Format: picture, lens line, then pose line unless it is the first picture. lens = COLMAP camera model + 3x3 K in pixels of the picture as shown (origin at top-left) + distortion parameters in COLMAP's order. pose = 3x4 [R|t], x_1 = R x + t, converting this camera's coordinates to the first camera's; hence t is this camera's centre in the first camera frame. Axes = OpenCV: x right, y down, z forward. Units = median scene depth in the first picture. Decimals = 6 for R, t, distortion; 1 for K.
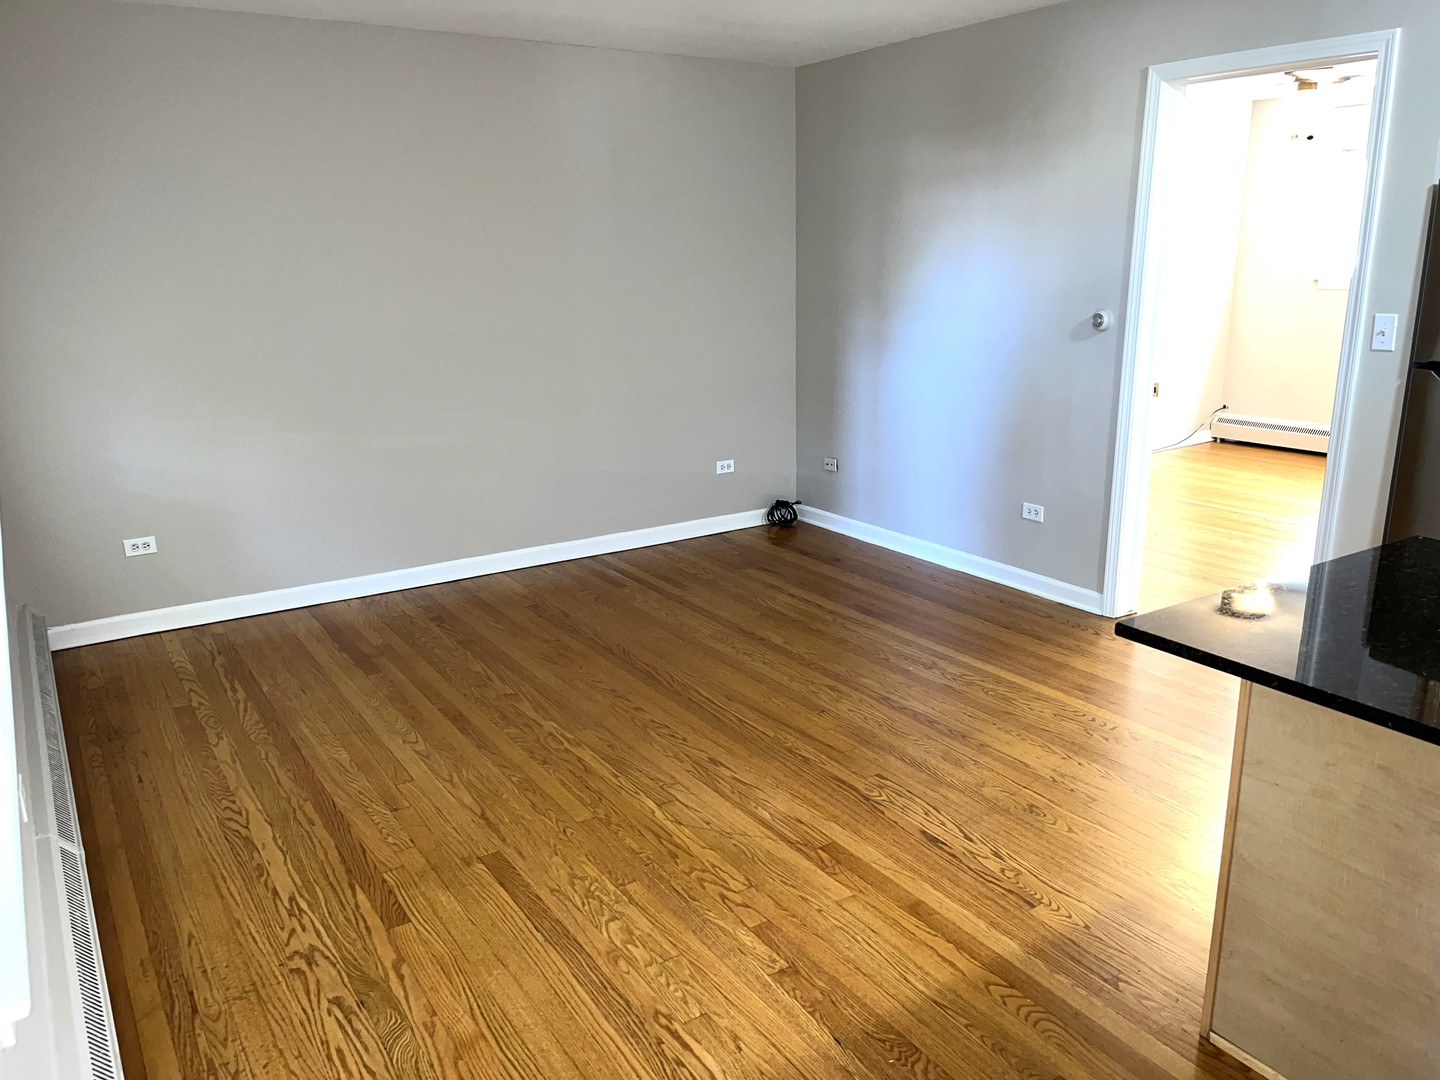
lens RADIAL K [[1100.5, 0, 720.0], [0, 1100.5, 540.2], [0, 0, 1]] dist [0.066160, -0.073906]
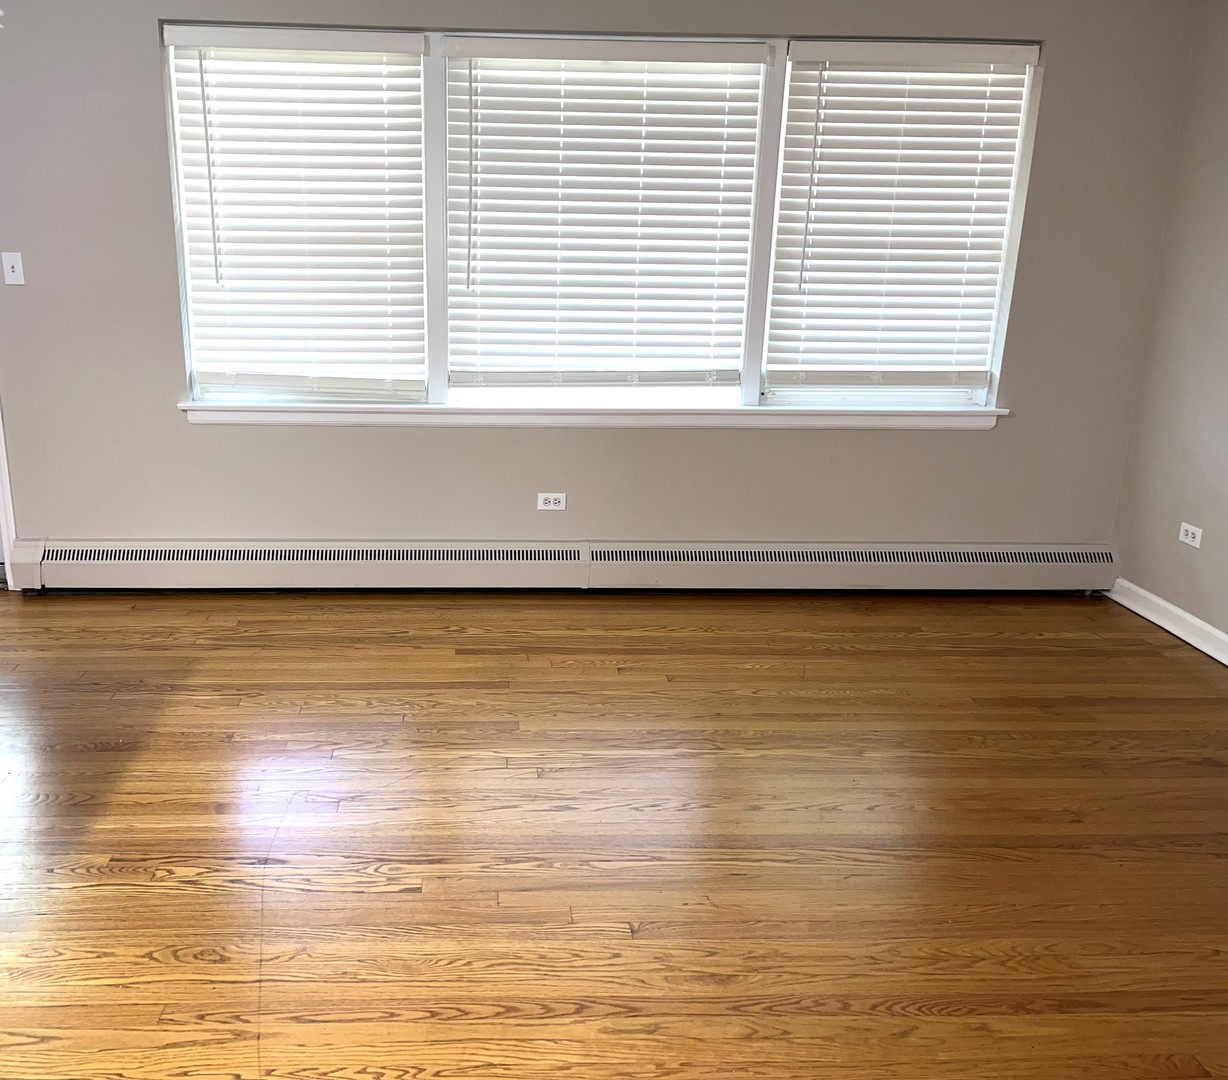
lens RADIAL K [[1274.0, 0, 613.7], [0, 1274.0, 540.3], [0, 0, 1]] dist [0.070186, 0.000000]
pose [[-0.519372, 0.212268, -0.827765, 0.771519], [-0.218369, 0.903531, 0.368710, -0.365460], [0.826176, 0.372256, -0.422916, 1.435931]]
